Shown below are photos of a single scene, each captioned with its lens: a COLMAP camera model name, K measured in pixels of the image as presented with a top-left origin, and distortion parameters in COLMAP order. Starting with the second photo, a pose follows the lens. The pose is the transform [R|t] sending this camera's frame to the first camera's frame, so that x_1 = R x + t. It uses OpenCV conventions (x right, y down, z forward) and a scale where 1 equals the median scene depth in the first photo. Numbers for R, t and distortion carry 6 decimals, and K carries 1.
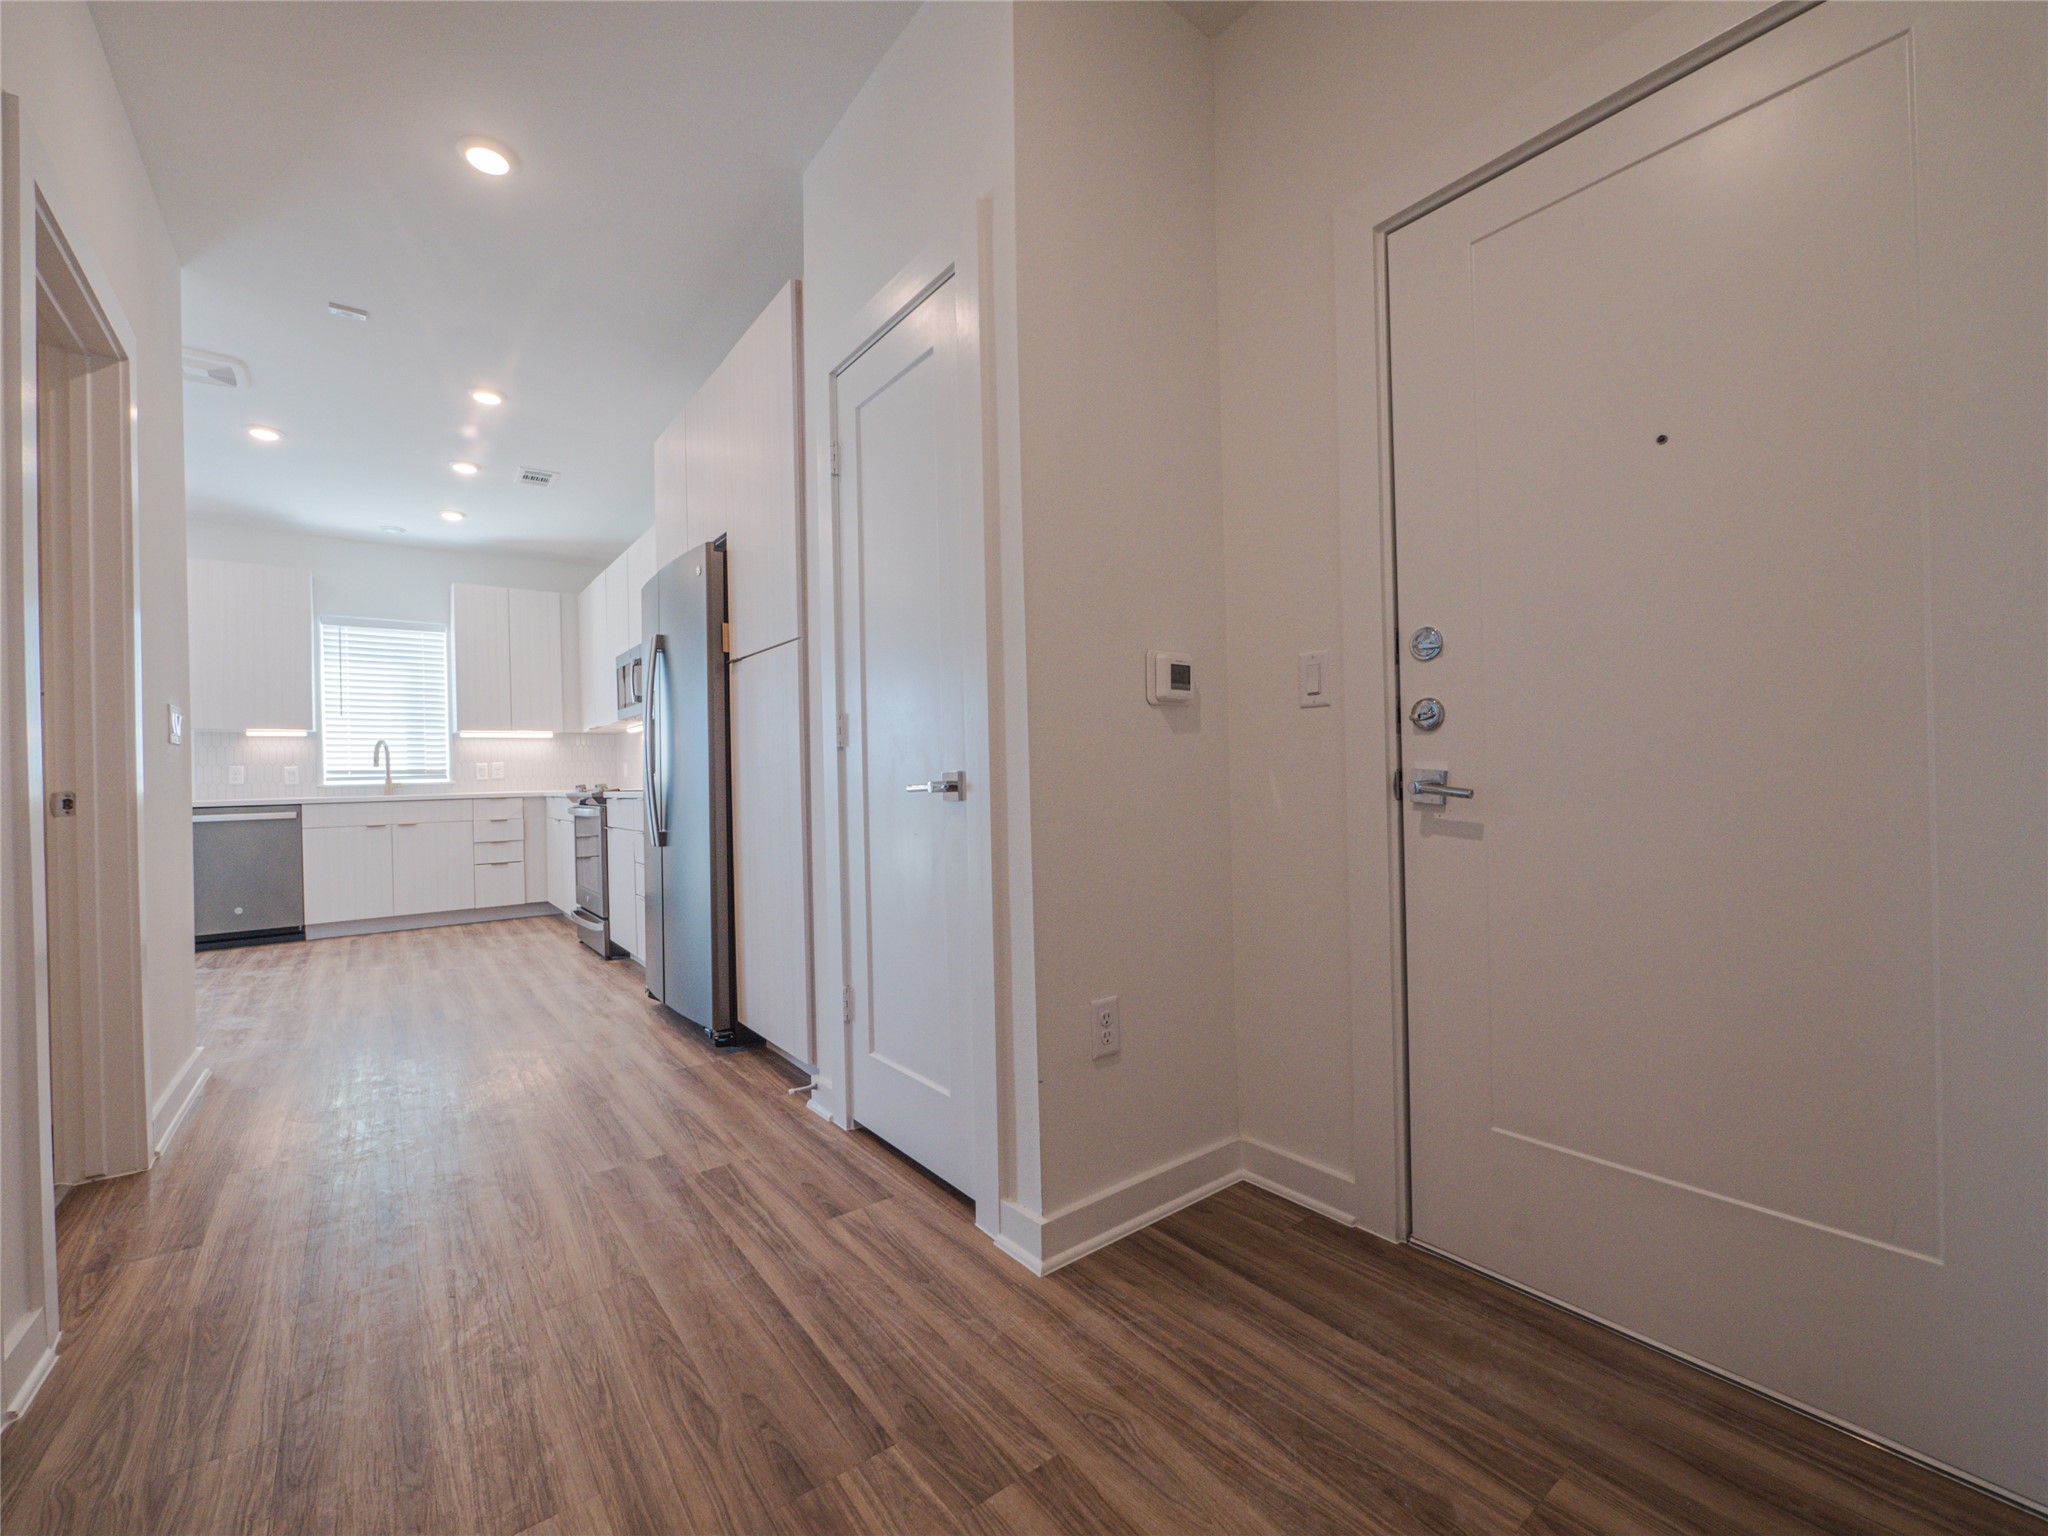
lens RADIAL K [[860.5, 0, 1027.0], [0, 860.5, 774.1], [0, 0, 1]] dist [-0.002612, -0.000171]
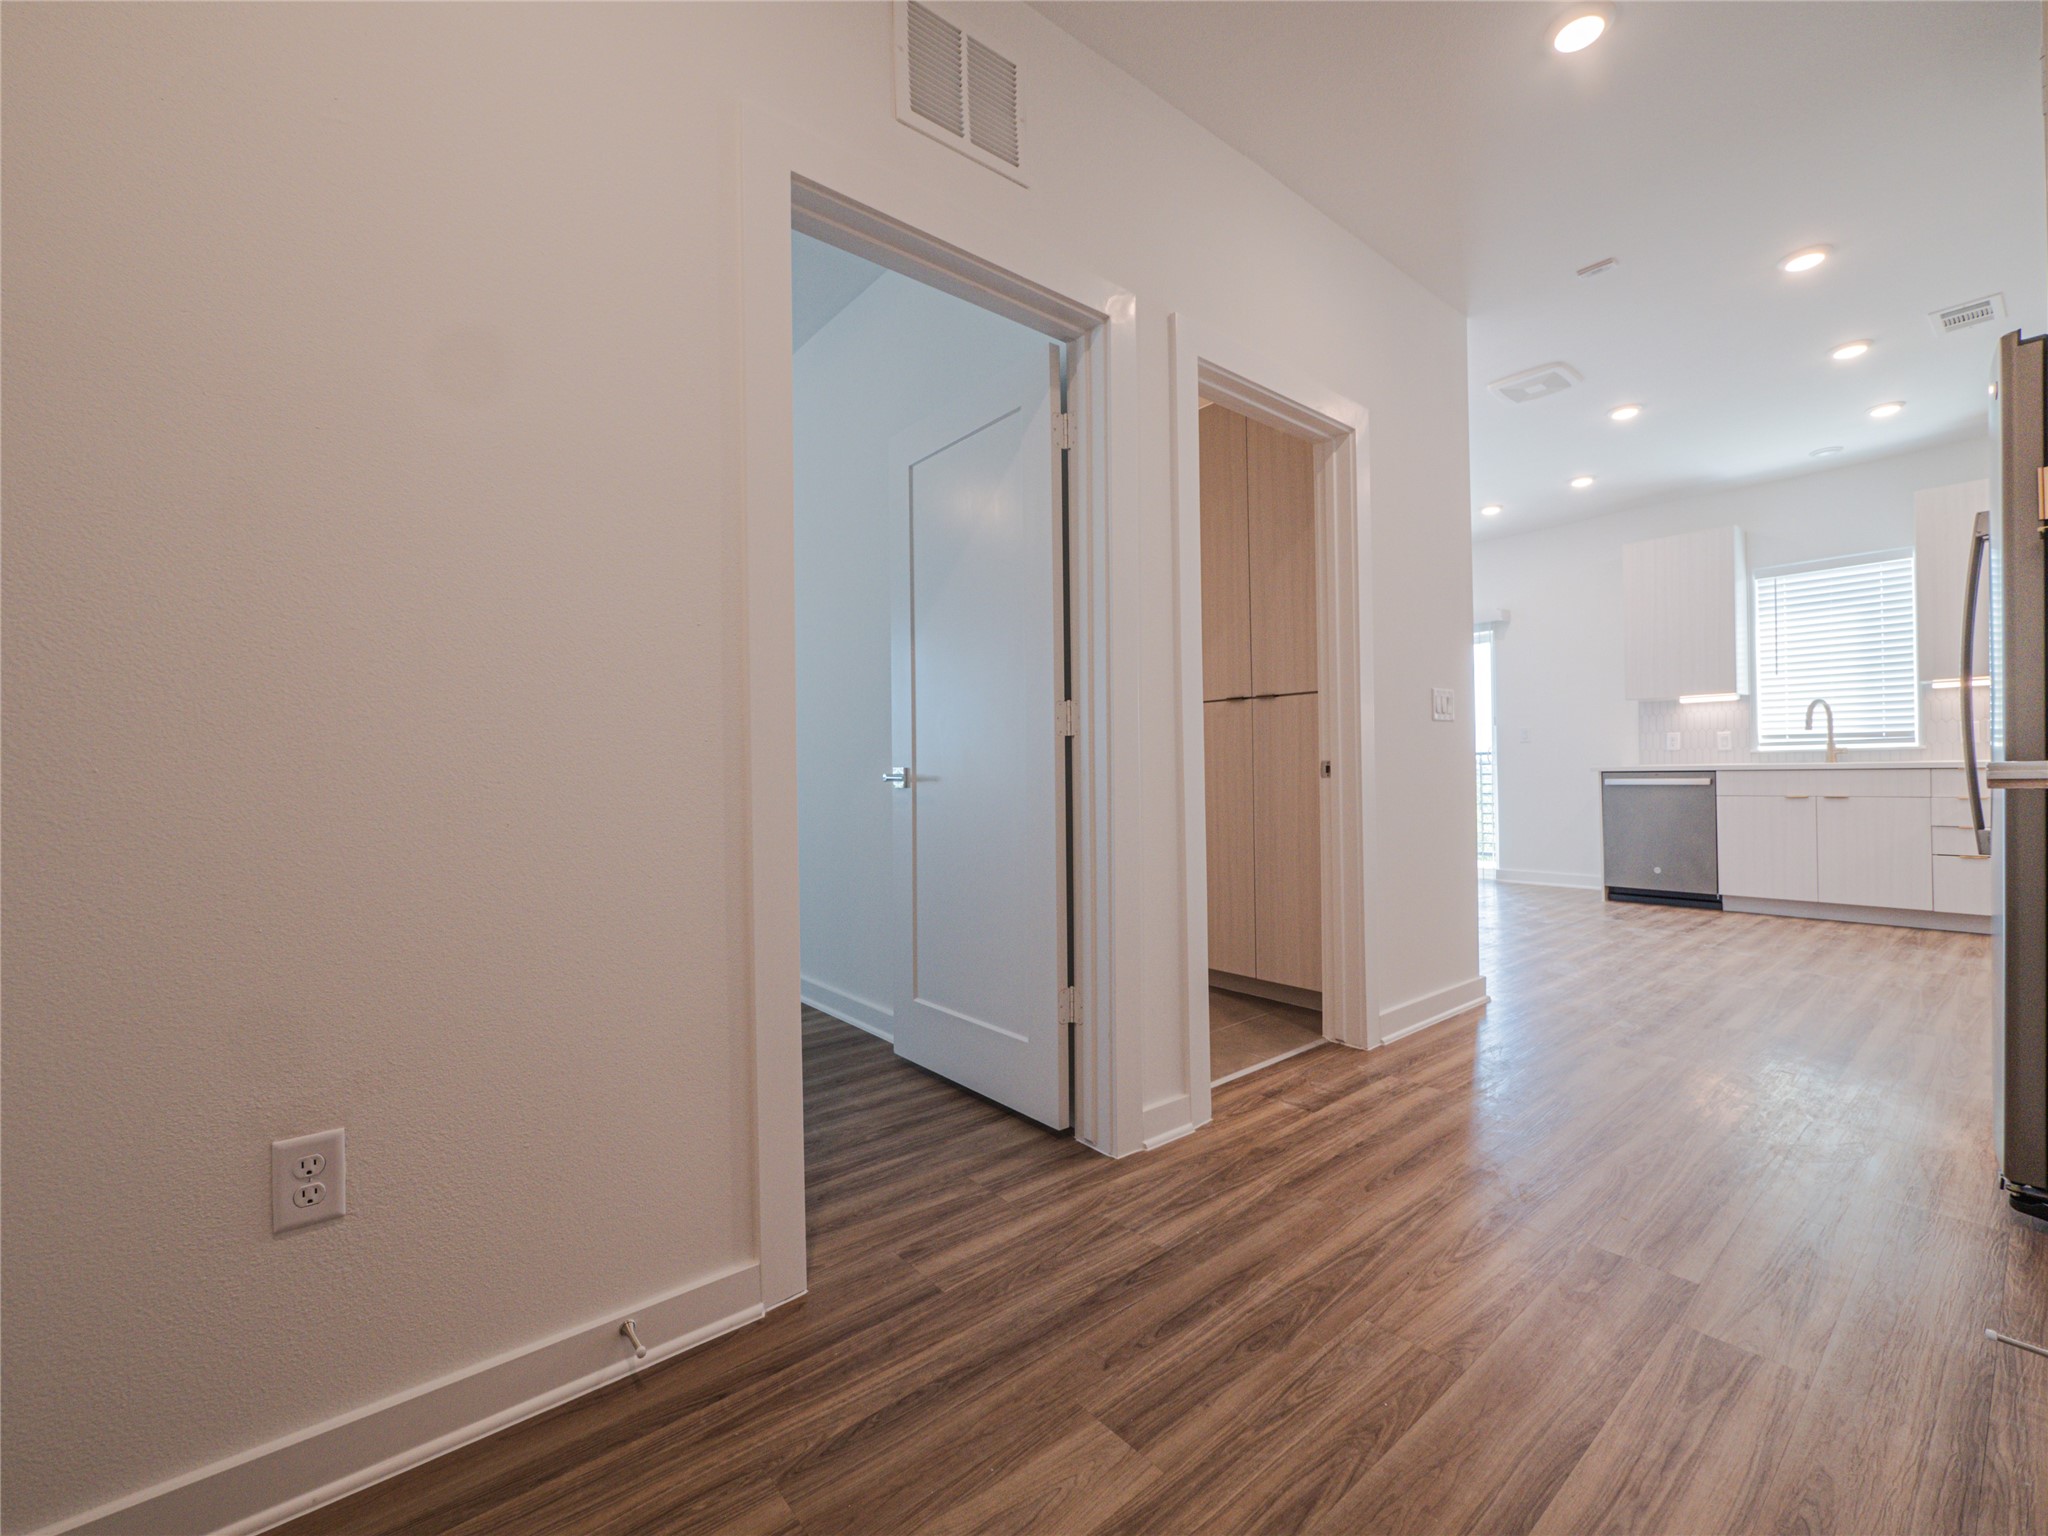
lens RADIAL K [[860.5, 0, 1016.2], [0, 860.5, 769.5], [0, 0, 1]] dist [-0.002612, -0.000171]
pose [[0.032200, 0.022408, -0.999230, 0.111554], [0.016434, 0.999602, 0.022946, -0.001822], [0.999346, -0.017160, 0.031819, 0.188241]]
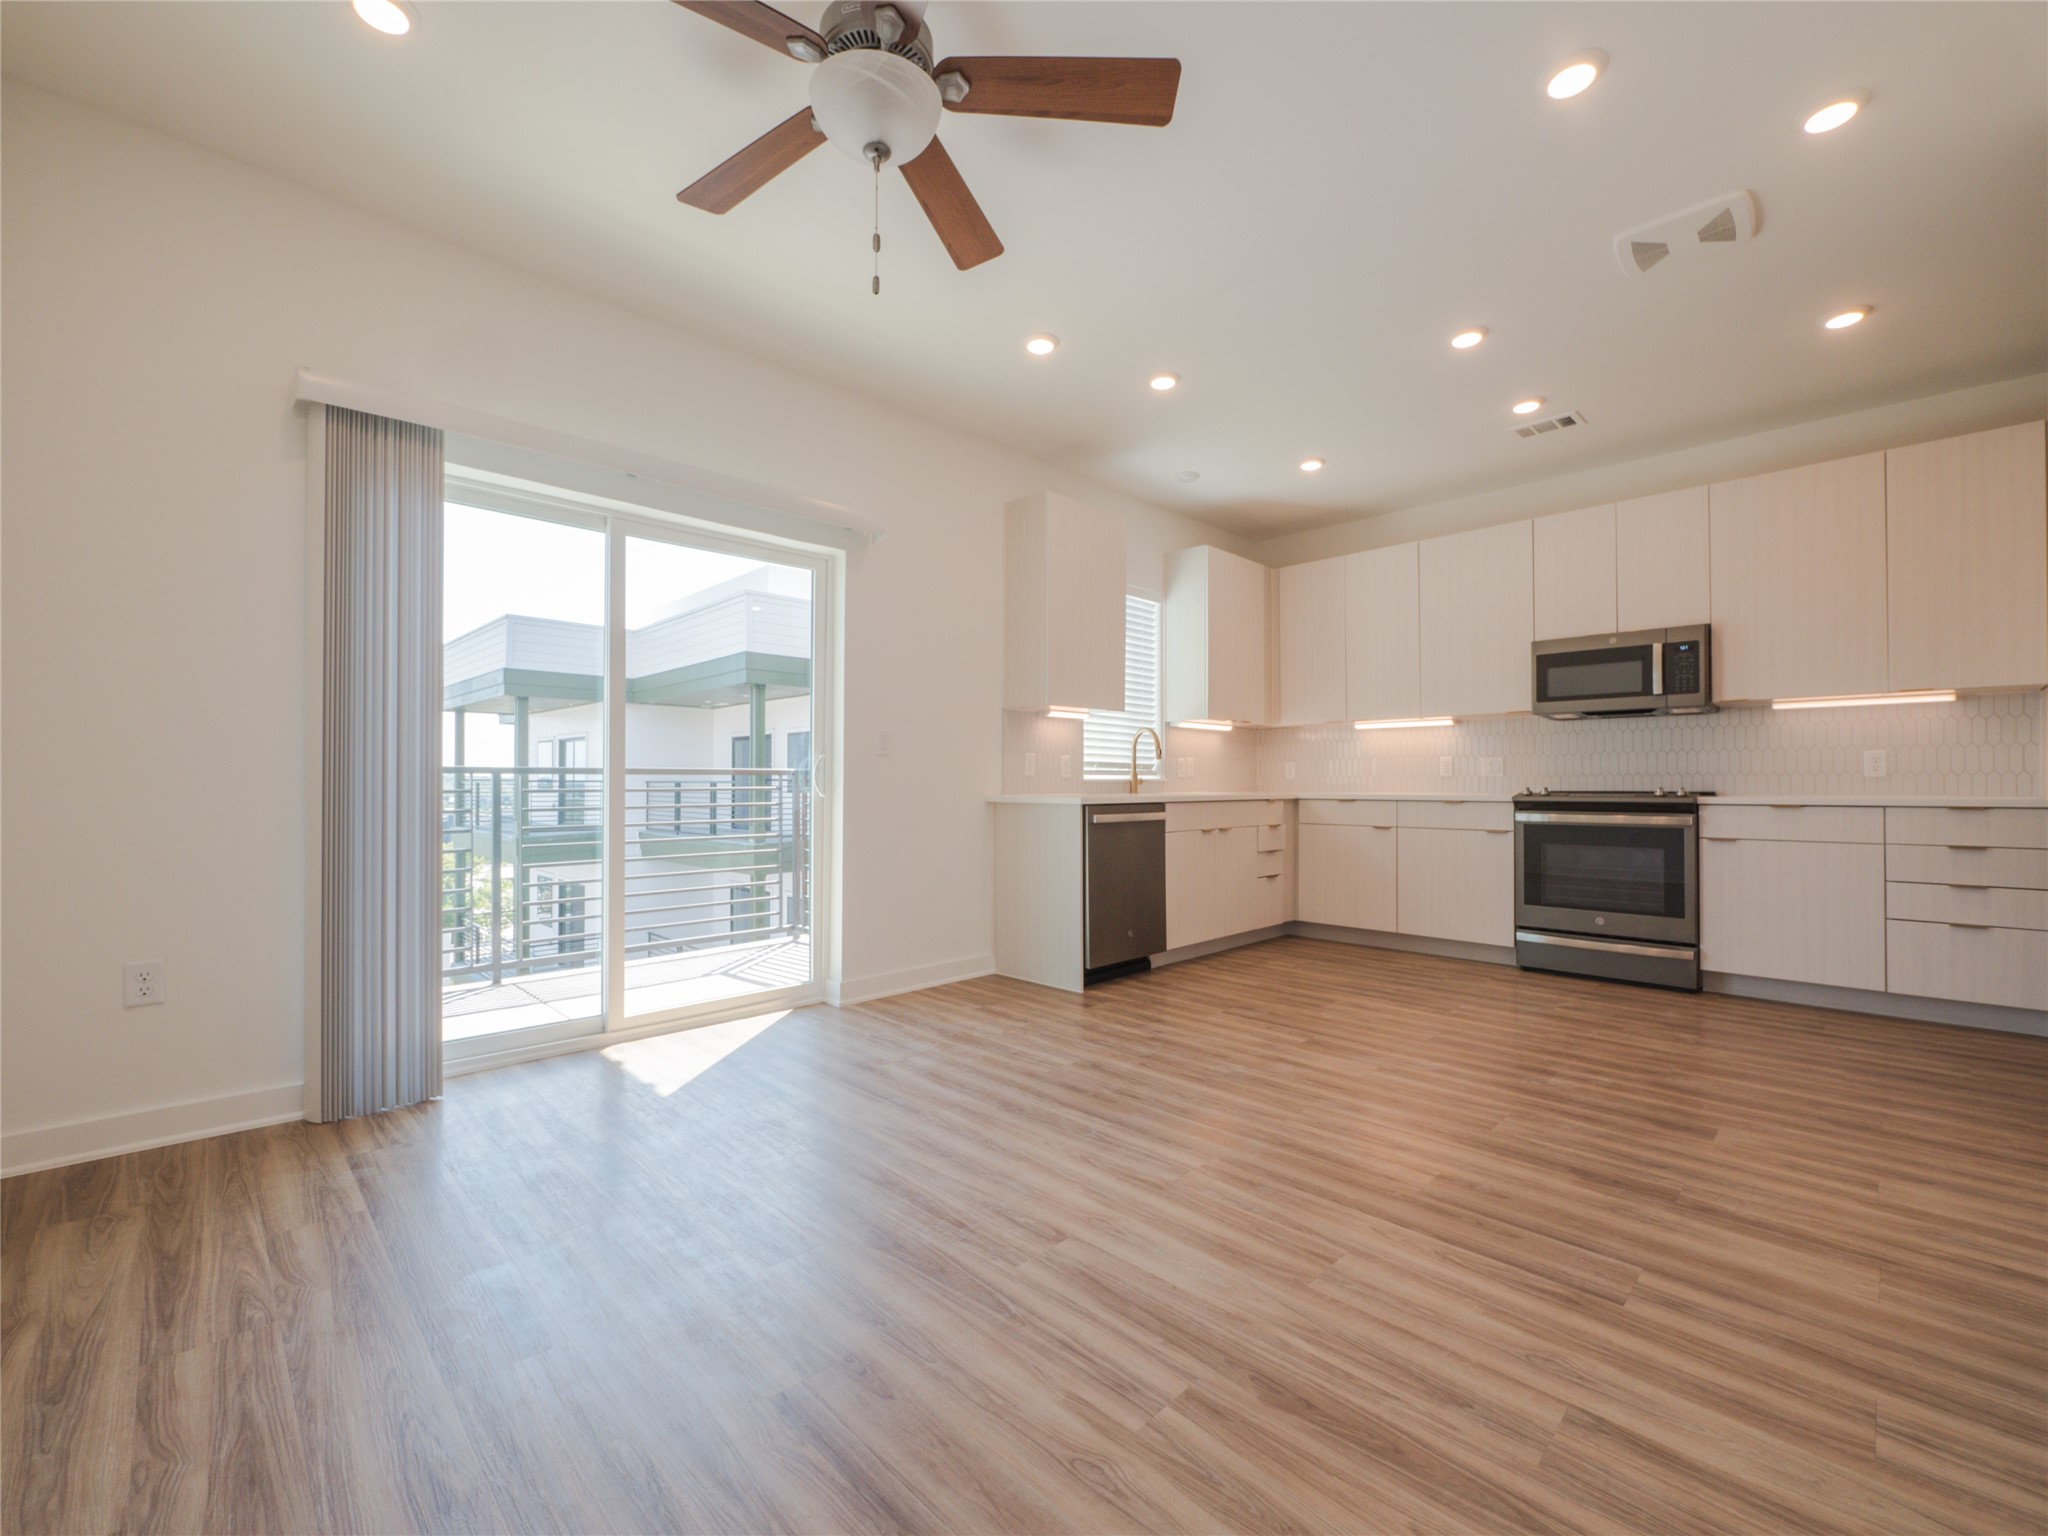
lens RADIAL K [[860.5, 0, 1024.9], [0, 860.5, 746.5], [0, 0, 1]] dist [-0.002612, -0.000171]
pose [[0.992141, 0.030119, 0.121443, -1.155398], [-0.024228, 0.998470, -0.049697, 0.027825], [-0.122754, 0.046365, 0.991354, 0.224091]]
